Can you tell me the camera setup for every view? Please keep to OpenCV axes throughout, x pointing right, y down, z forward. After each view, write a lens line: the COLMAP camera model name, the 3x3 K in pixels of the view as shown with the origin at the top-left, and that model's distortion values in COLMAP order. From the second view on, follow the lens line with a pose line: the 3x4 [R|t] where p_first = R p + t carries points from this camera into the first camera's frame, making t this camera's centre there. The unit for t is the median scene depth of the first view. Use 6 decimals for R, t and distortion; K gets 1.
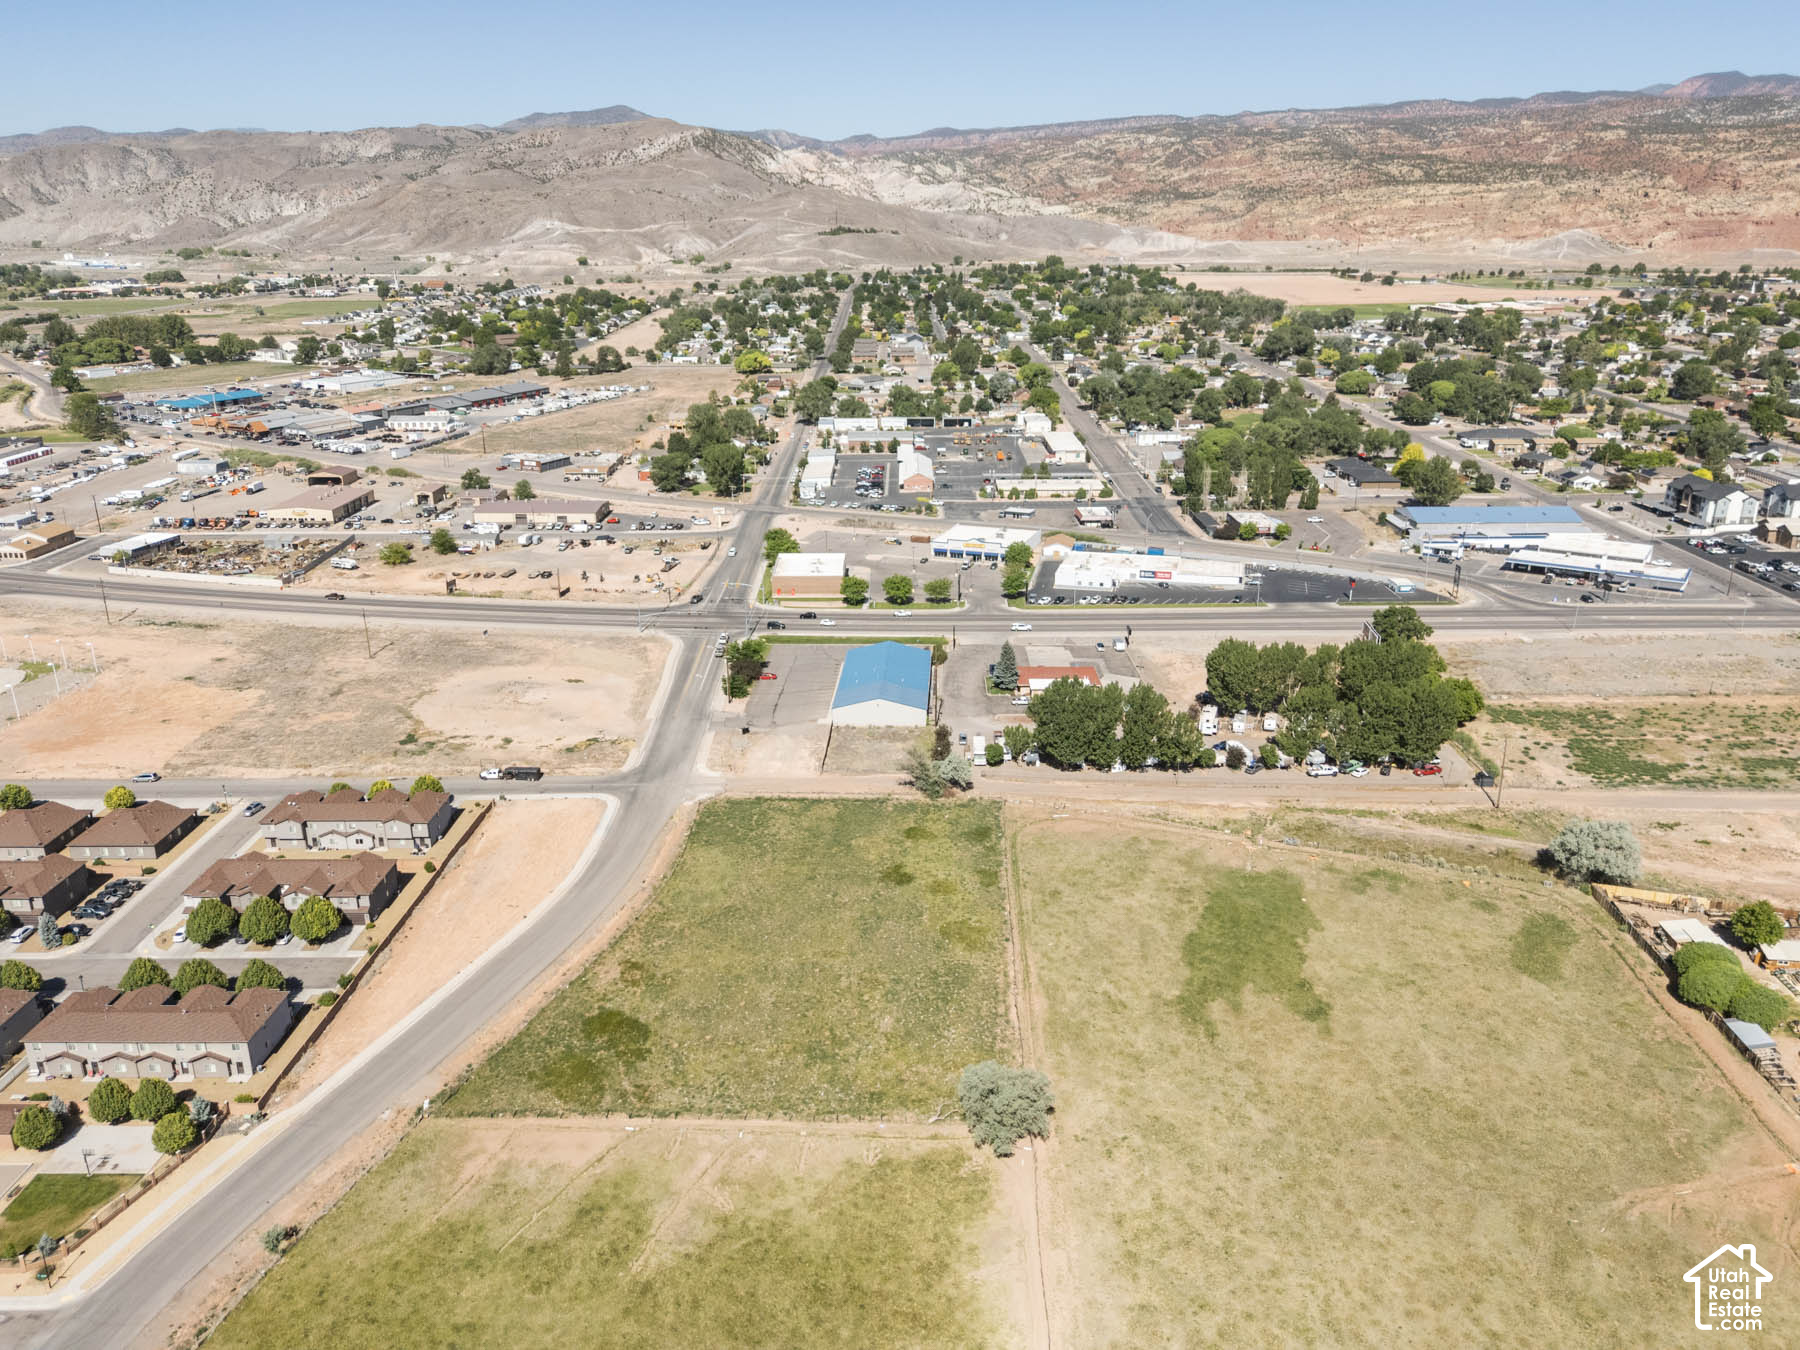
lens RADIAL K [[1335.0, 0, 894.4], [0, 1335.0, 622.1], [0, 0, 1]] dist [0.106562, -0.118341]
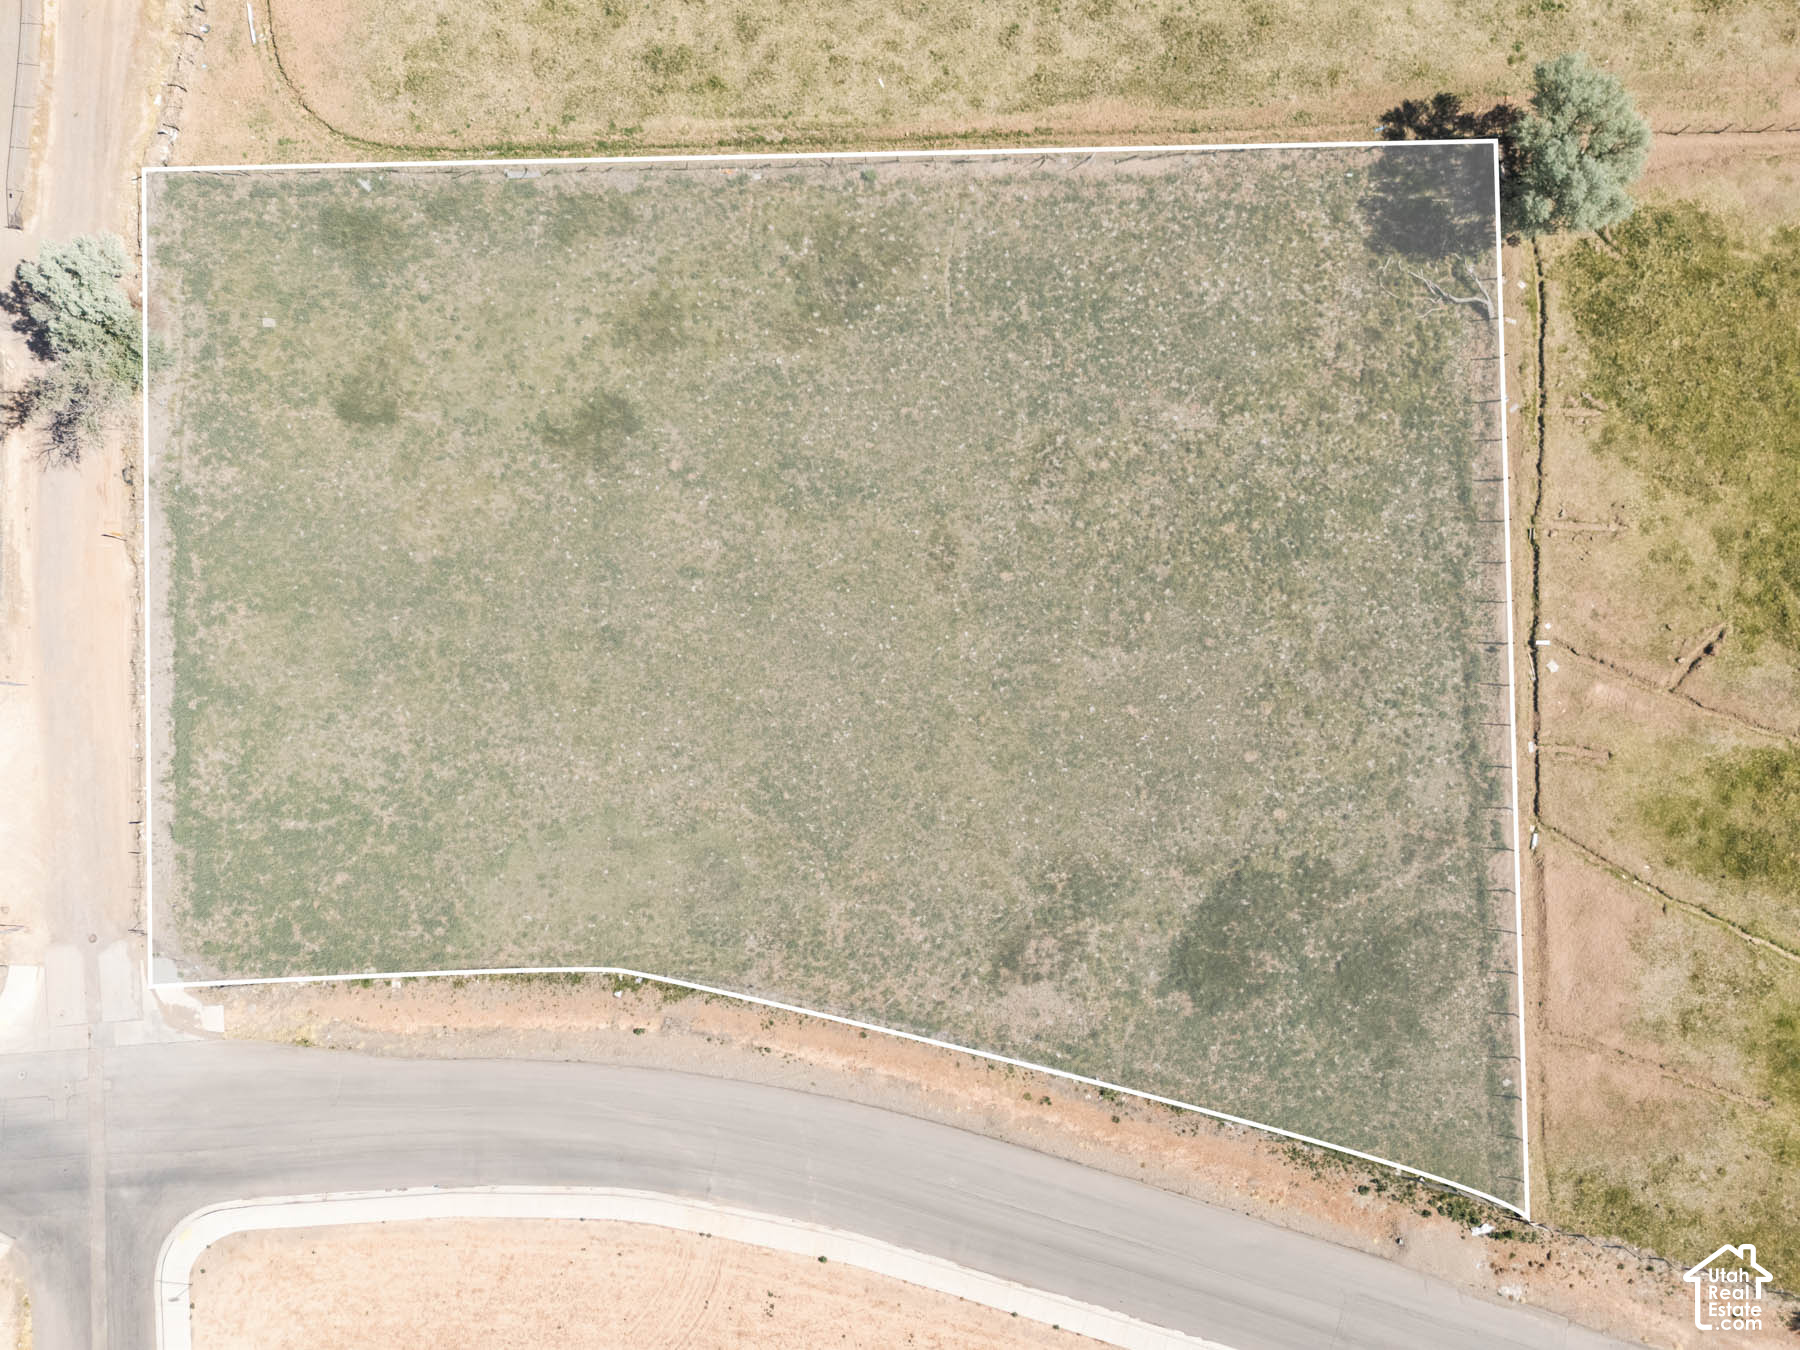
lens RADIAL K [[1320.2, 0, 897.9], [0, 1320.2, 667.5], [0, 0, 1]] dist [0.081380, -0.076988]
pose [[-0.062889, -0.997915, 0.014478, -0.068202], [0.314569, -0.006053, 0.949215, -0.145686], [-0.947149, 0.064250, 0.314294, 0.641765]]
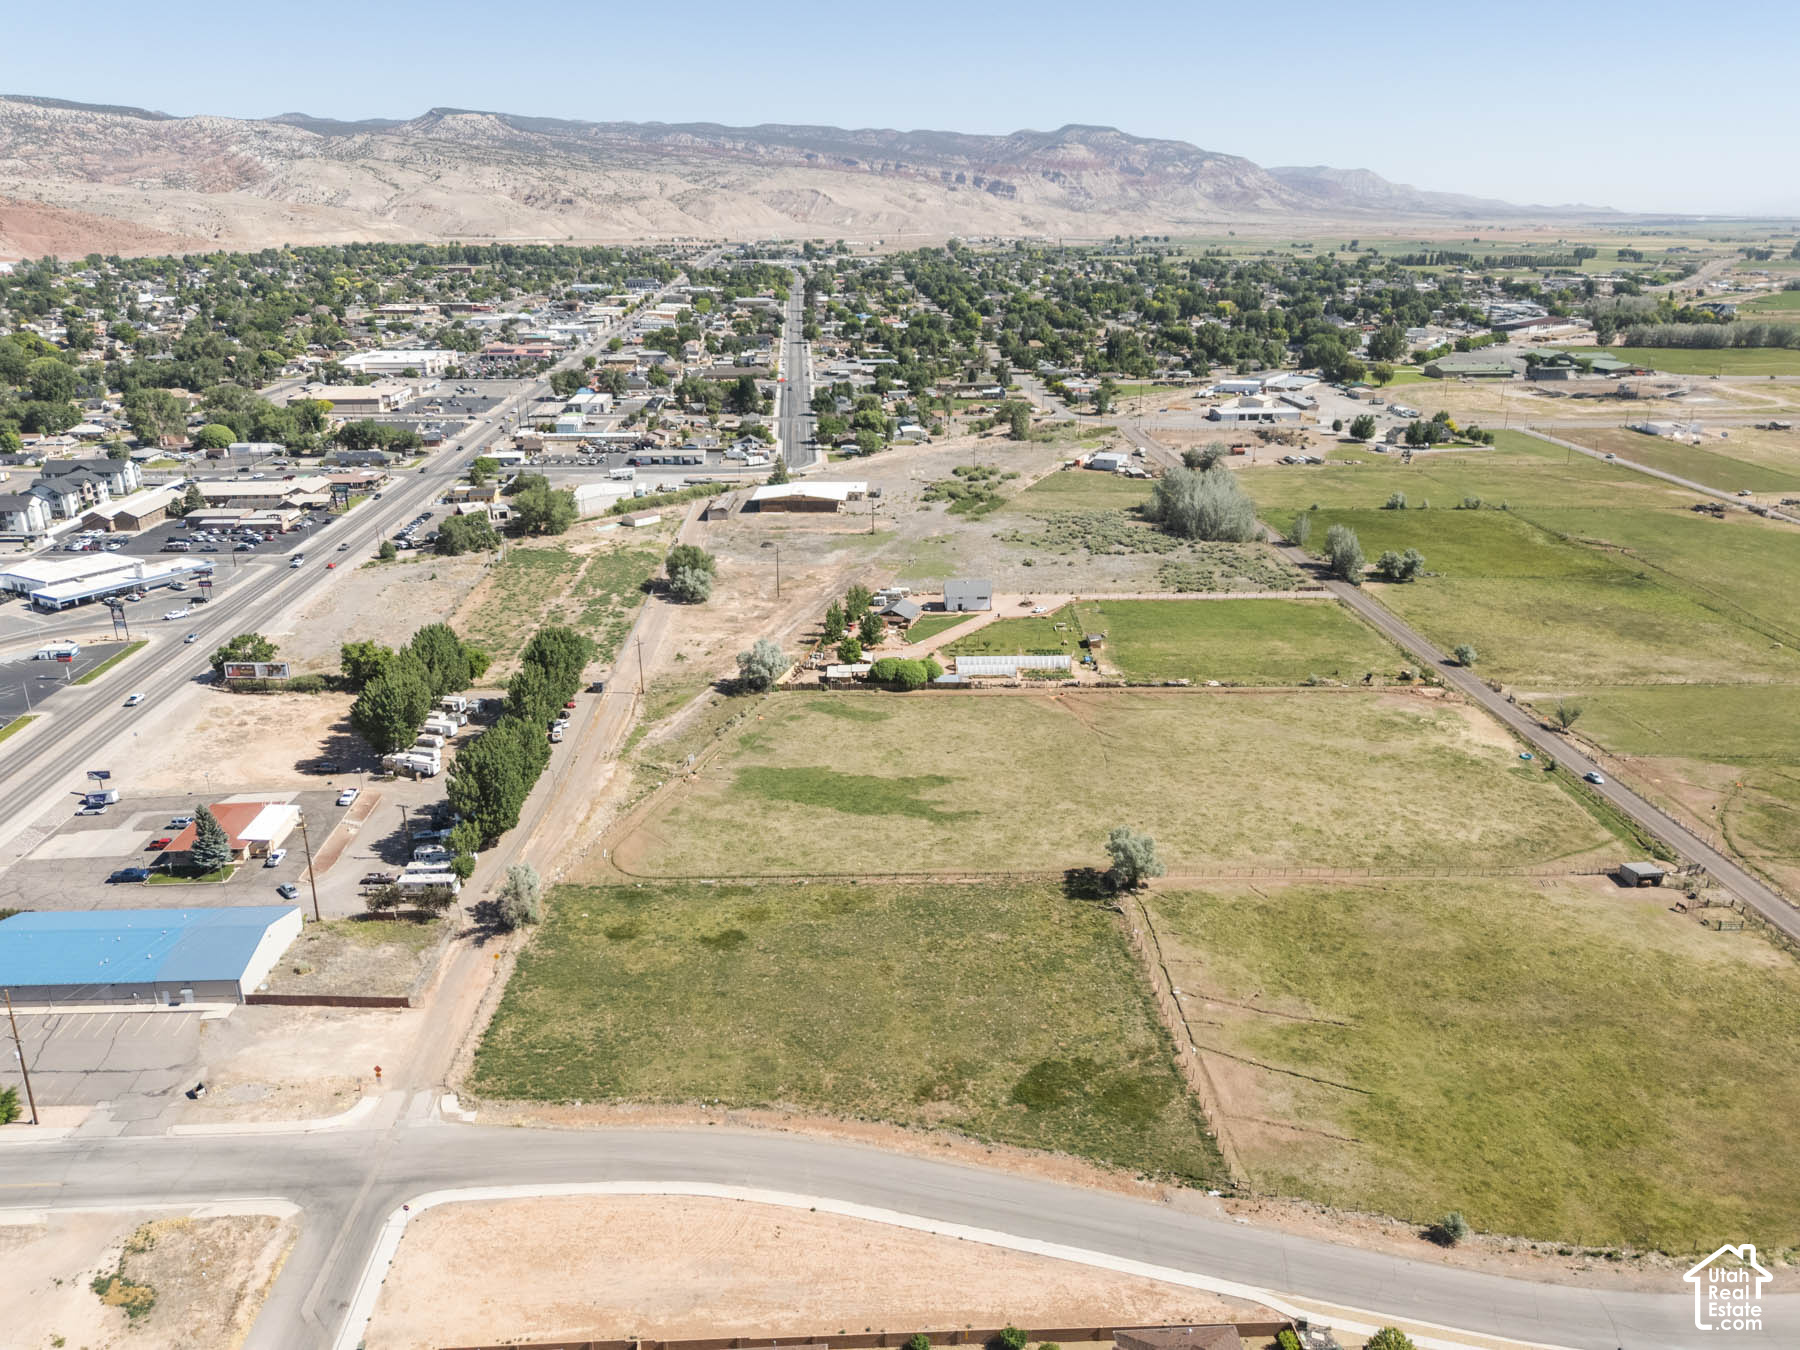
lens RADIAL K [[1320.2, 0, 897.9], [0, 1320.2, 667.5], [0, 0, 1]] dist [0.081380, -0.076988]
pose [[-0.077293, -0.316779, 0.945345, -0.656043], [0.291988, 0.899415, 0.325261, -0.193761], [-0.953294, 0.301170, 0.022977, 0.664805]]
